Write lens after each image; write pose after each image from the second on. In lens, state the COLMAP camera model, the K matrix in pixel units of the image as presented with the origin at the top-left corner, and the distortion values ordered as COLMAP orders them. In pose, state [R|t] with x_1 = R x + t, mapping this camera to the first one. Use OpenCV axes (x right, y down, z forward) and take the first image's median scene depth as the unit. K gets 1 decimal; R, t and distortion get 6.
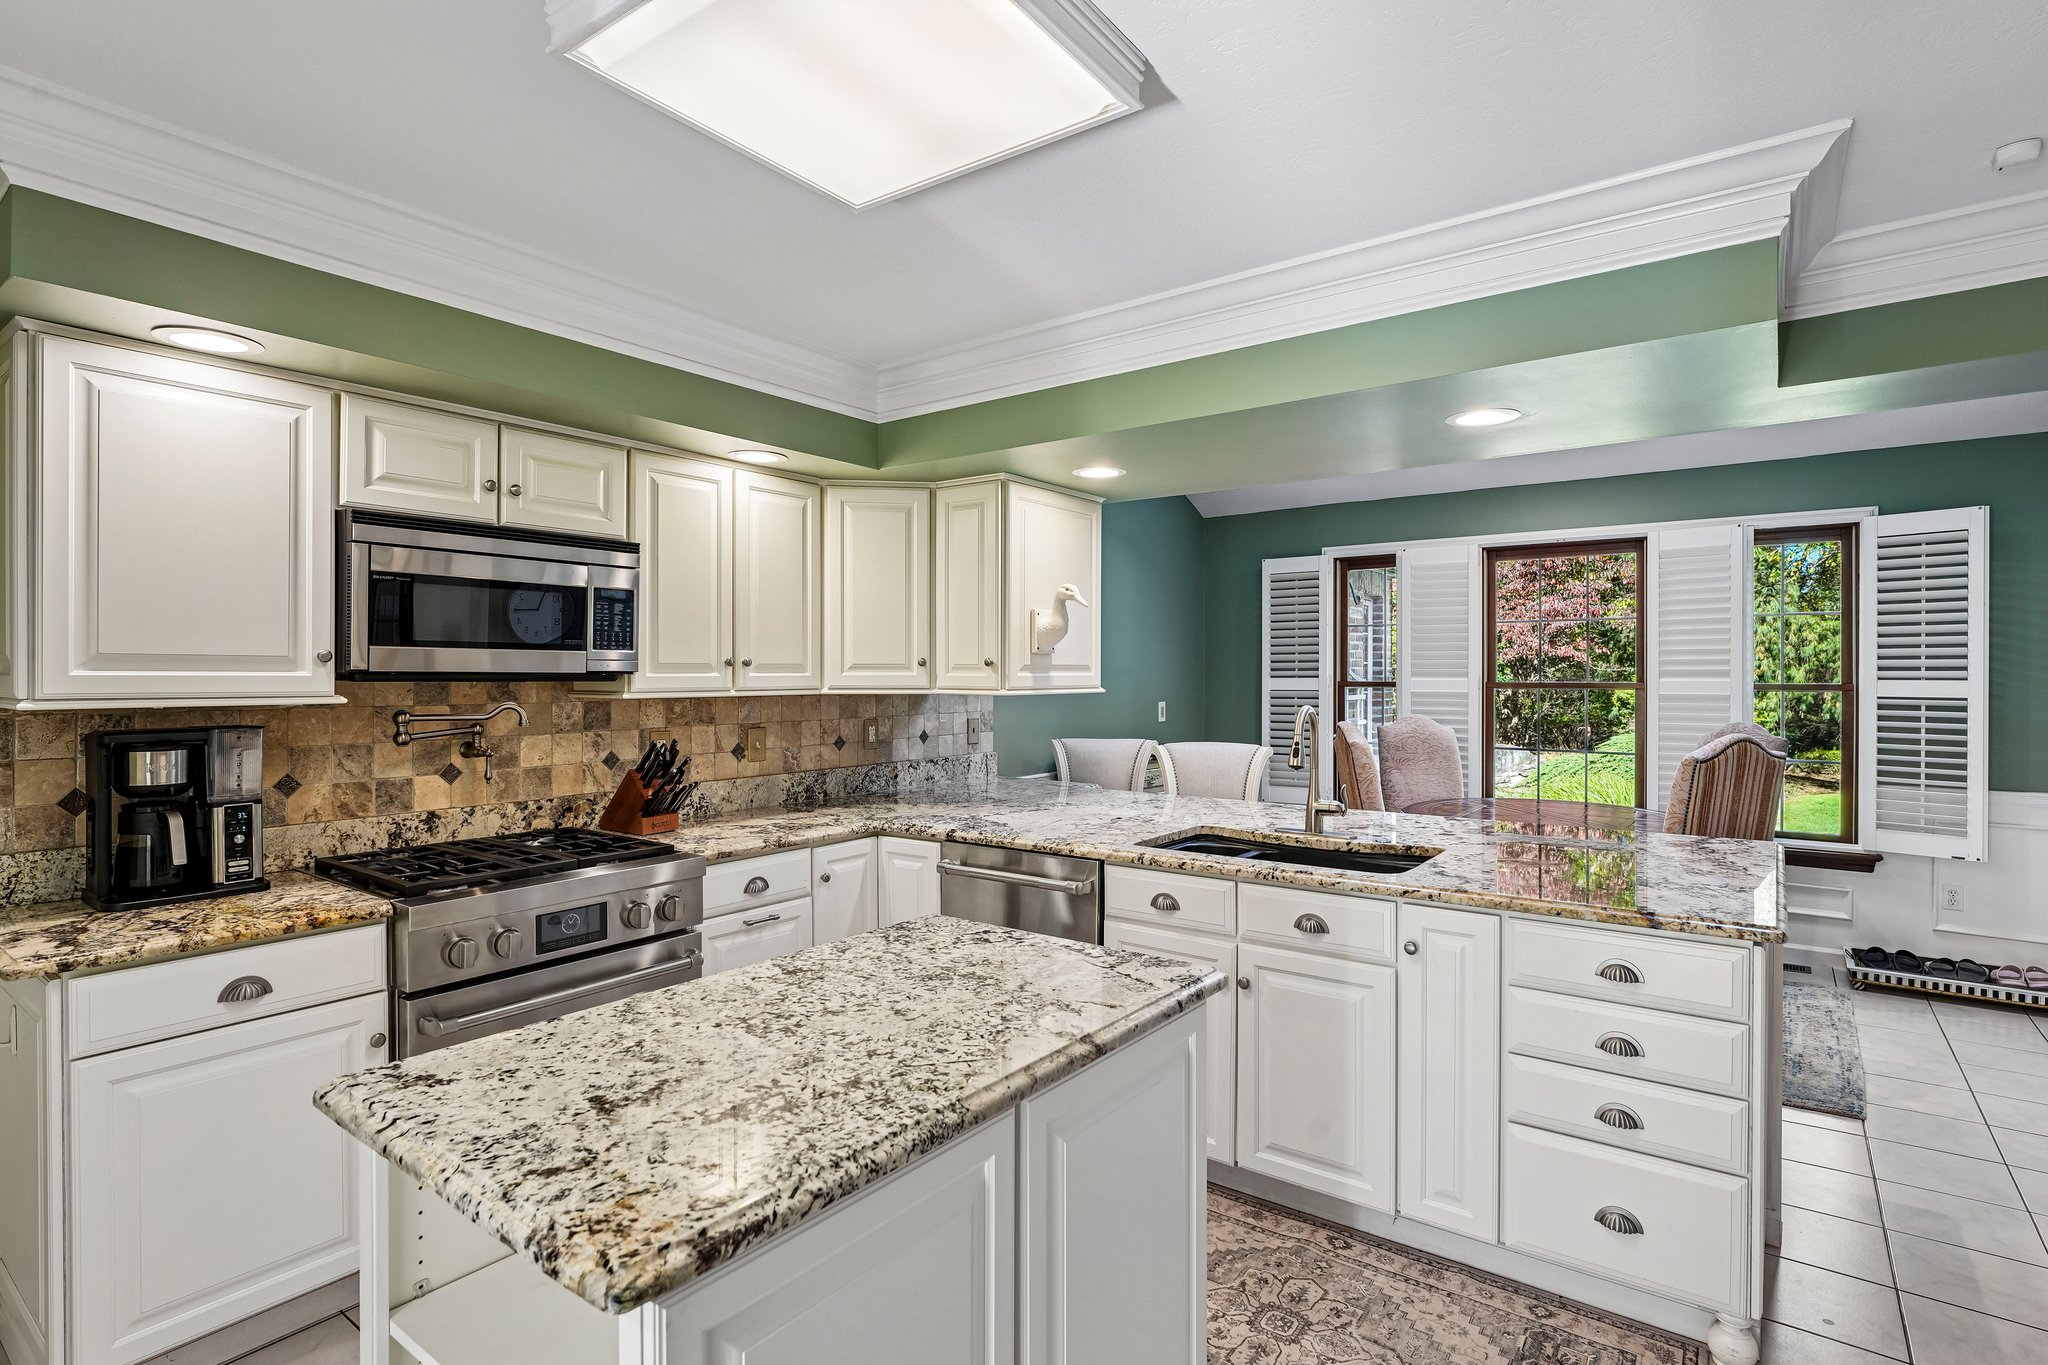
lens RADIAL K [[1007.2, 0, 1025.7], [0, 1007.2, 677.2], [0, 0, 1]] dist [-0.010138, -0.000013]
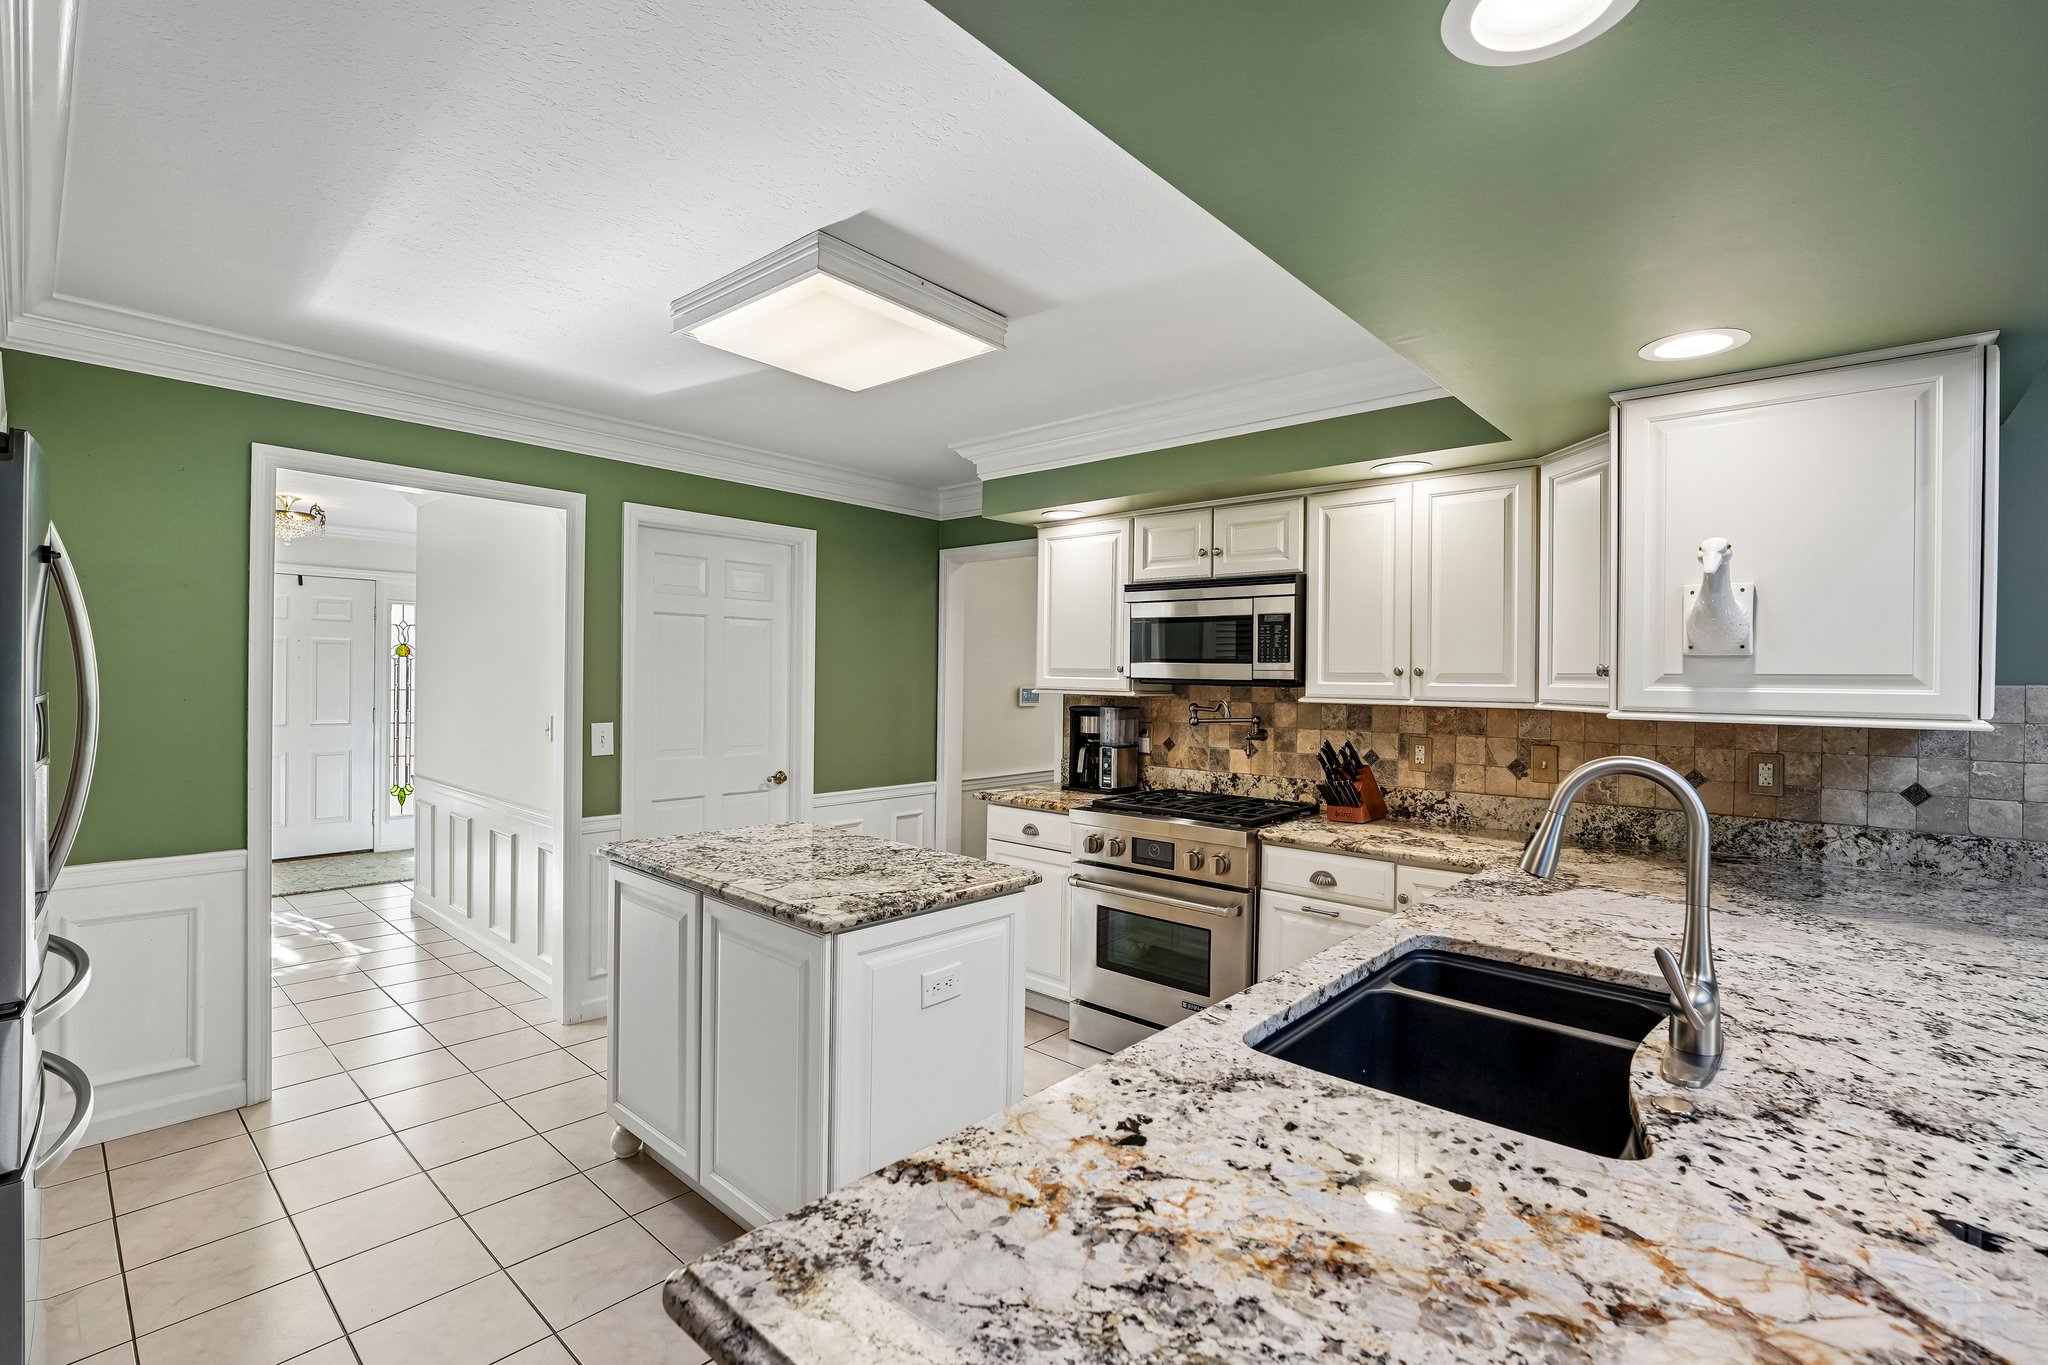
lens RADIAL K [[914.1, 0, 1023.0], [0, 914.1, 674.9], [0, 0, 1]] dist [-0.024556, 0.004441]
pose [[-0.090785, -0.002471, -0.995867, 0.830884], [-0.018044, 0.999837, -0.000836, -0.005176], [0.995707, 0.017893, -0.090815, 0.868221]]
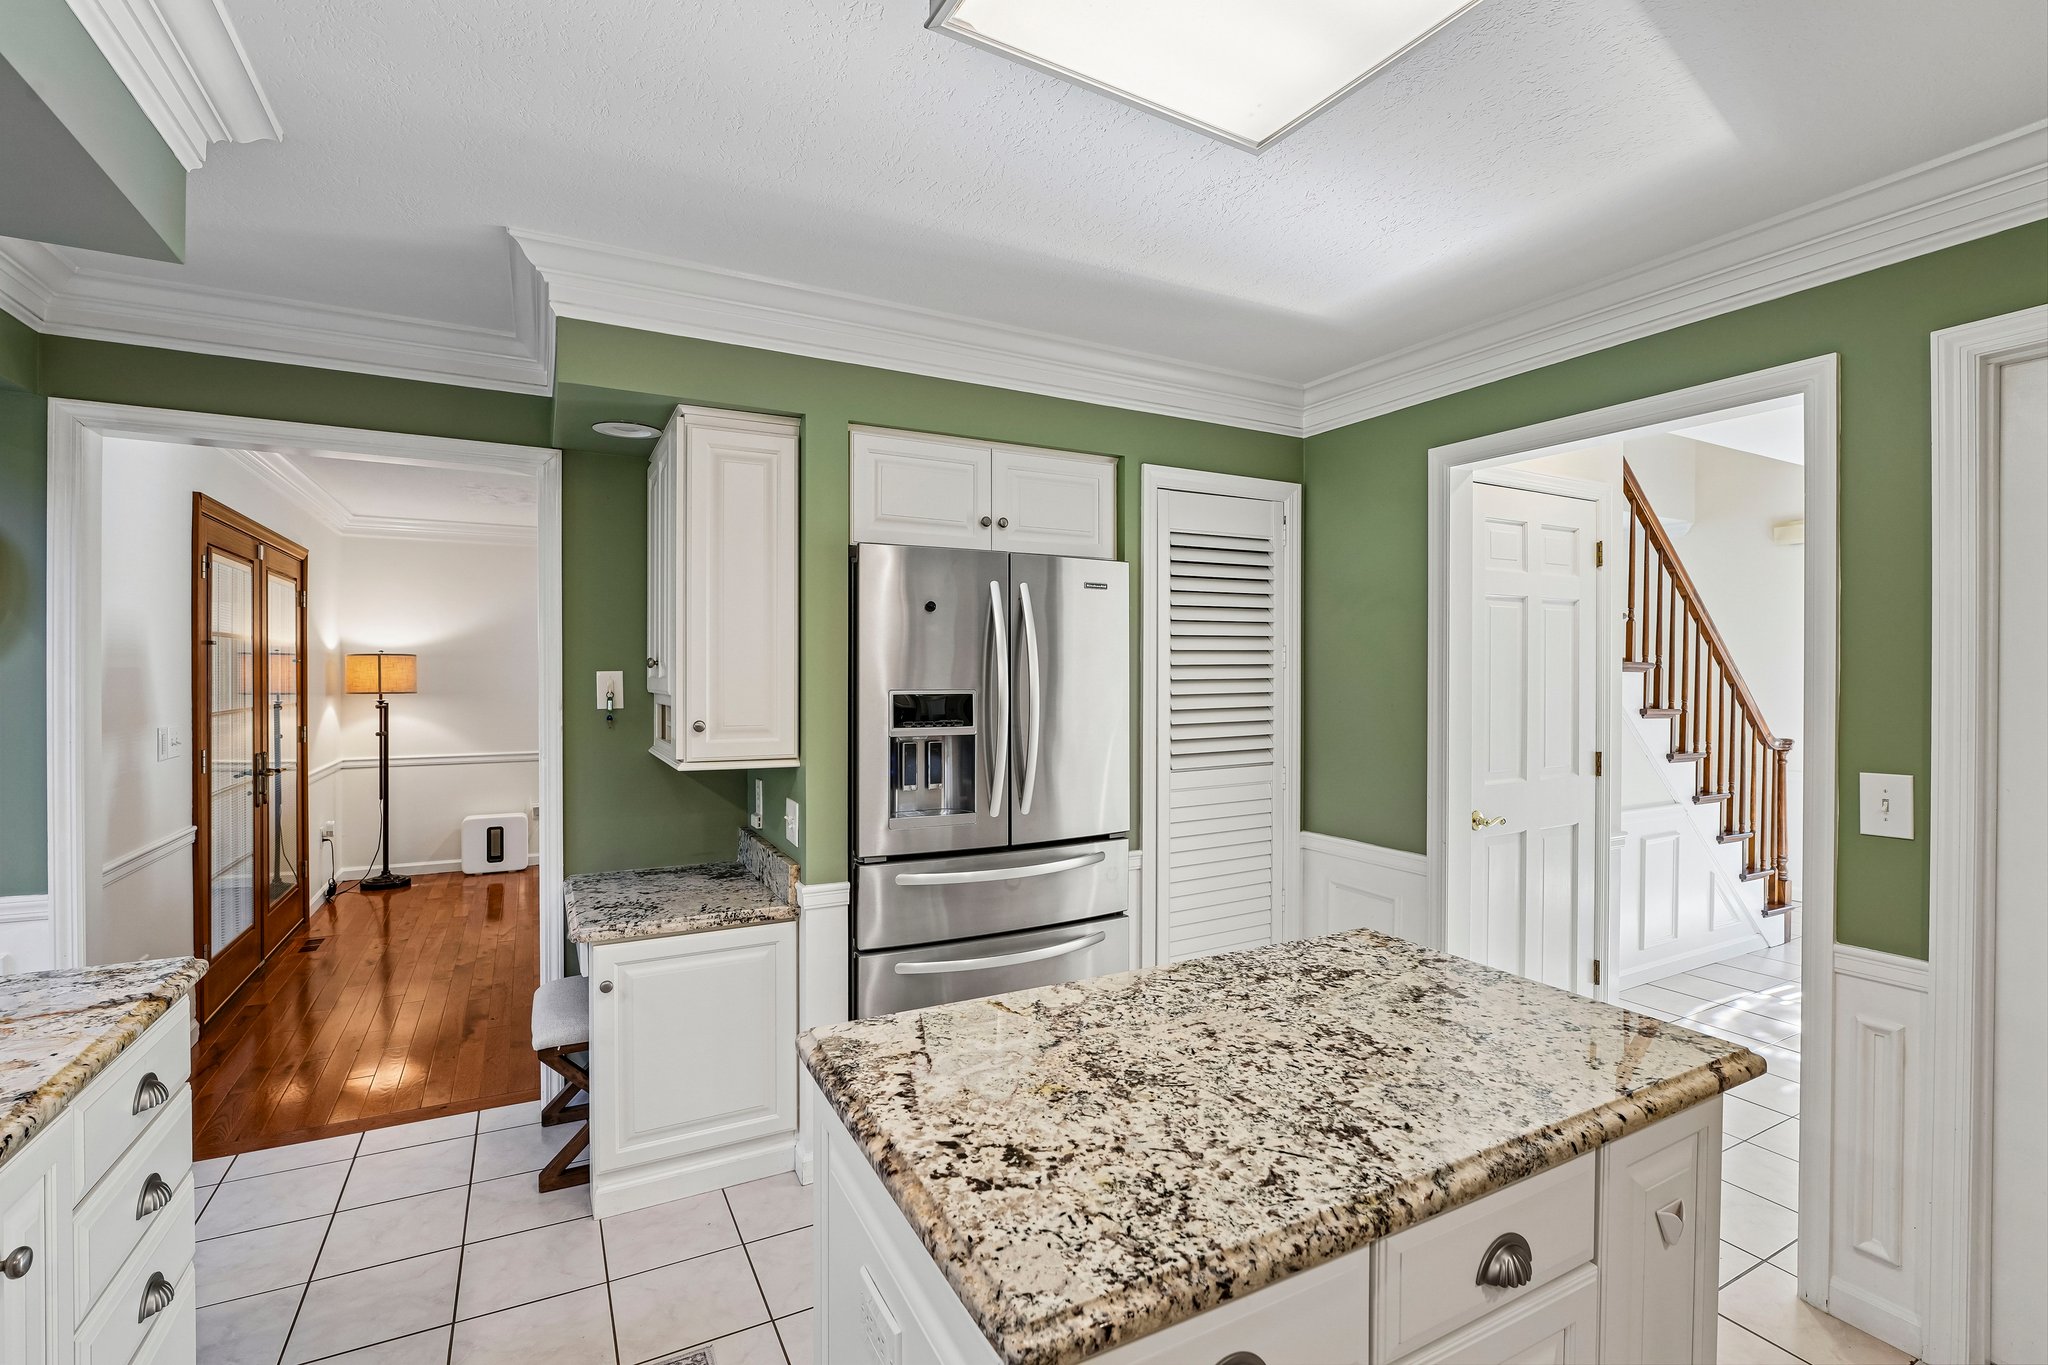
lens RADIAL K [[914.1, 0, 1024.2], [0, 914.1, 675.4], [0, 0, 1]] dist [-0.024556, 0.004441]
pose [[-0.906906, -0.003547, 0.421317, -0.183679], [-0.001332, 0.999984, 0.005550, -0.002902], [-0.421330, 0.004472, -0.906896, 1.040561]]
